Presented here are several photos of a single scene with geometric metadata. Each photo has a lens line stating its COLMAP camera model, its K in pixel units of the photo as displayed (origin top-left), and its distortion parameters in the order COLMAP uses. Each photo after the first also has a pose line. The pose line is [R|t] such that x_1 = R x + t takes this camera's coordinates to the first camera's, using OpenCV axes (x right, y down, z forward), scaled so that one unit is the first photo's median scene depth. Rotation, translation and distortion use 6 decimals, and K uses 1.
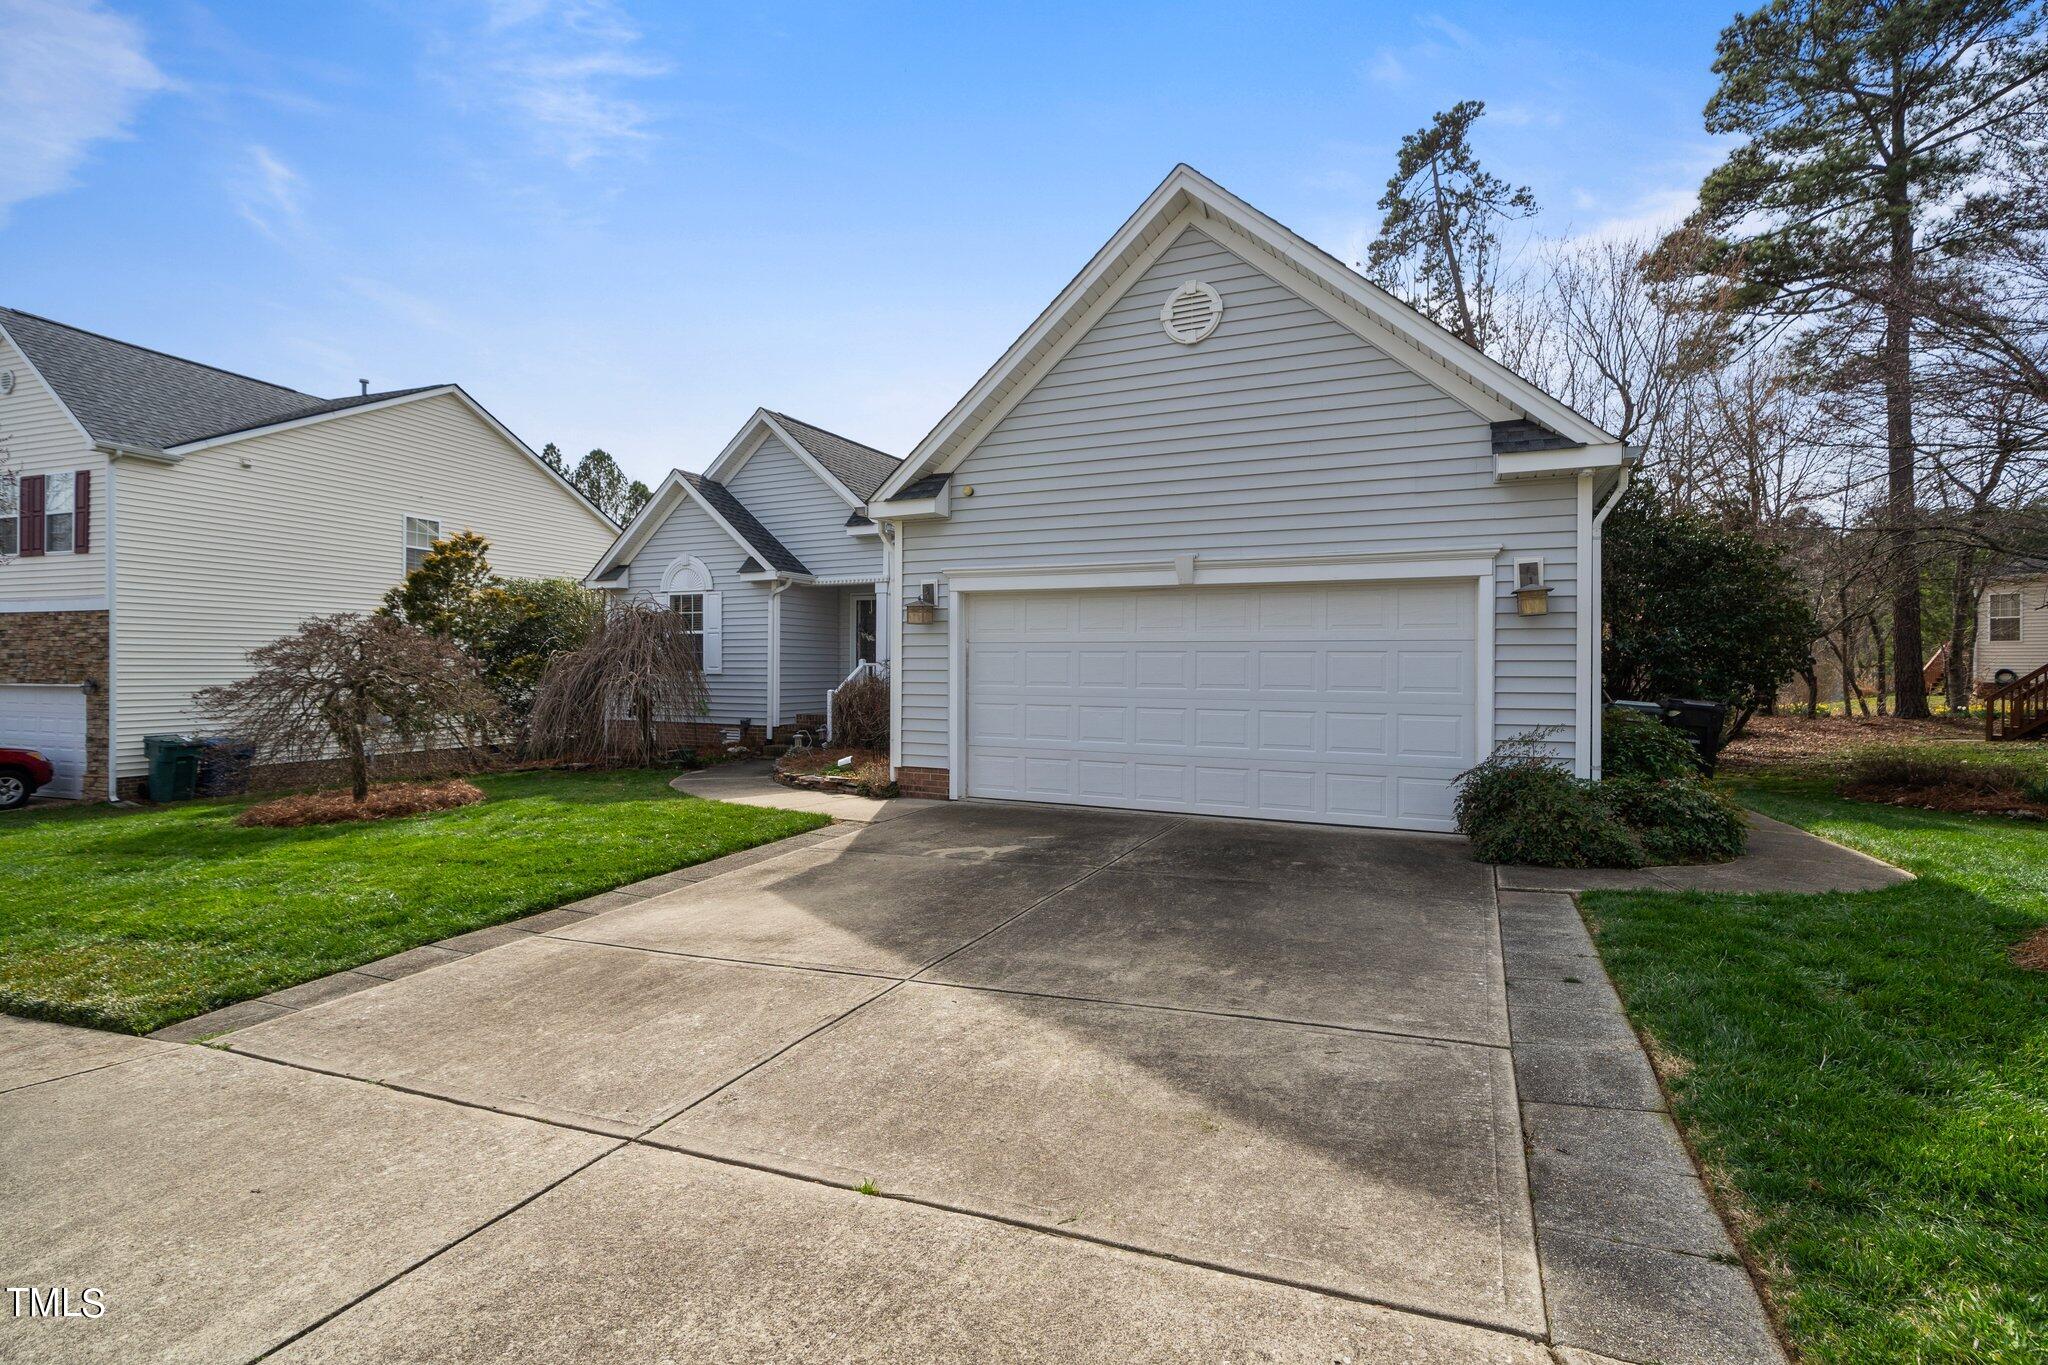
lens RADIAL K [[934.0, 0, 1041.9], [0, 934.0, 661.9], [0, 0, 1]] dist [0.001190, 0.000487]
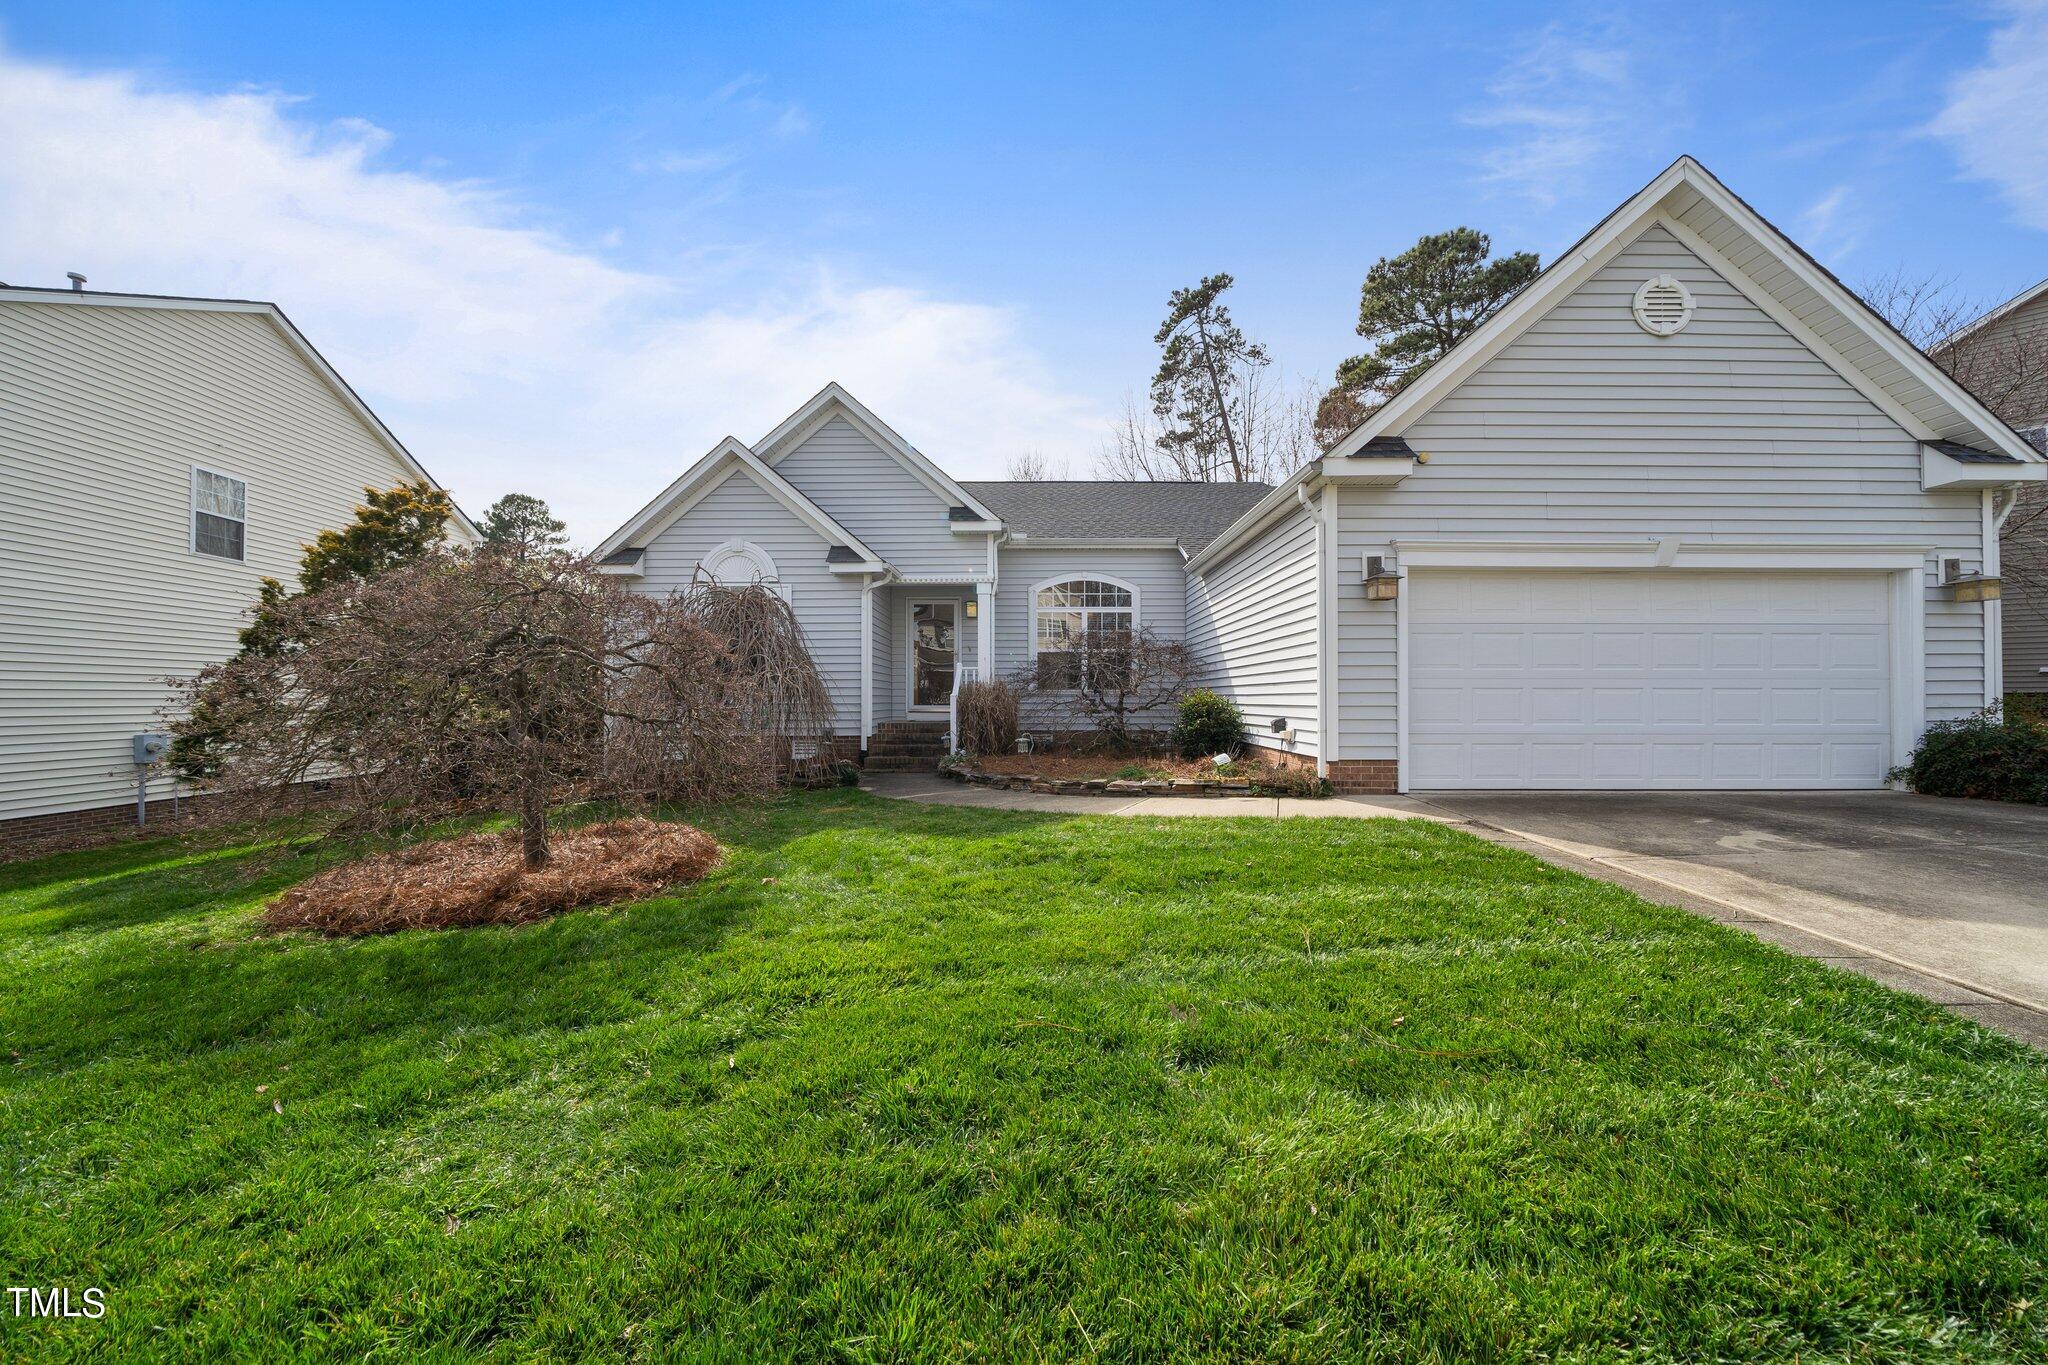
lens RADIAL K [[710.5, 0, 1026.8], [0, 710.5, 695.2], [0, 0, 1]] dist [-0.009745, 0.000334]
pose [[0.905354, -0.004812, 0.424630, -0.715061], [0.005111, 0.999987, 0.000434, 0.048355], [-0.424626, 0.001778, 0.905367, 0.520364]]
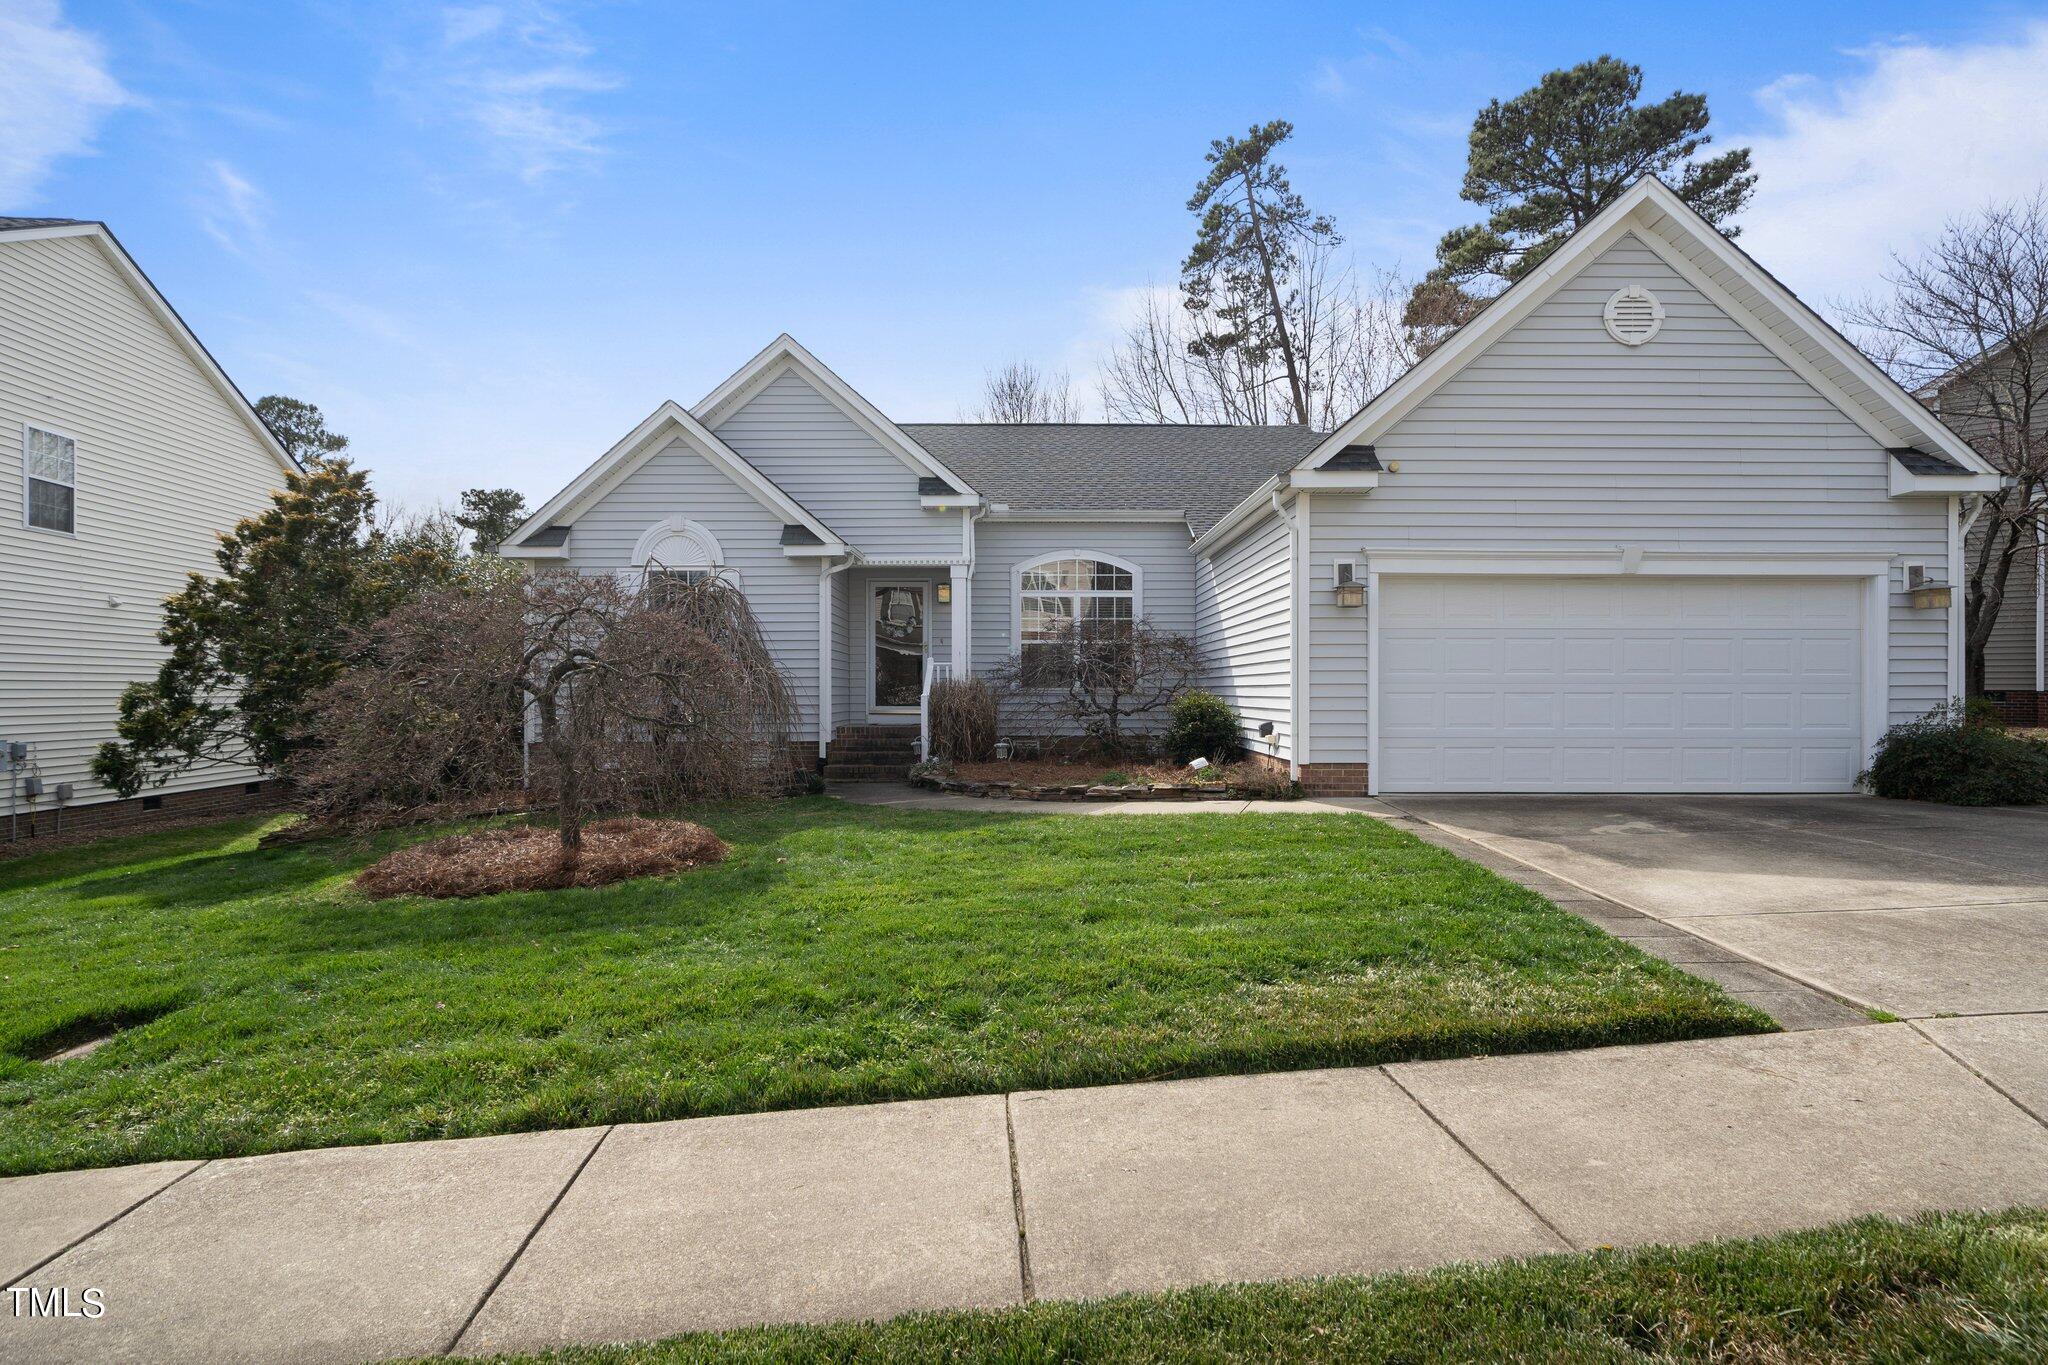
lens RADIAL K [[1074.2, 0, 1034.4], [0, 1074.2, 695.3], [0, 0, 1]] dist [0.000848, -0.000070]
pose [[0.898323, -0.008033, 0.439262, -0.860551], [0.004083, 0.999942, 0.009935, 0.034276], [-0.439316, -0.007131, 0.898304, 0.180645]]
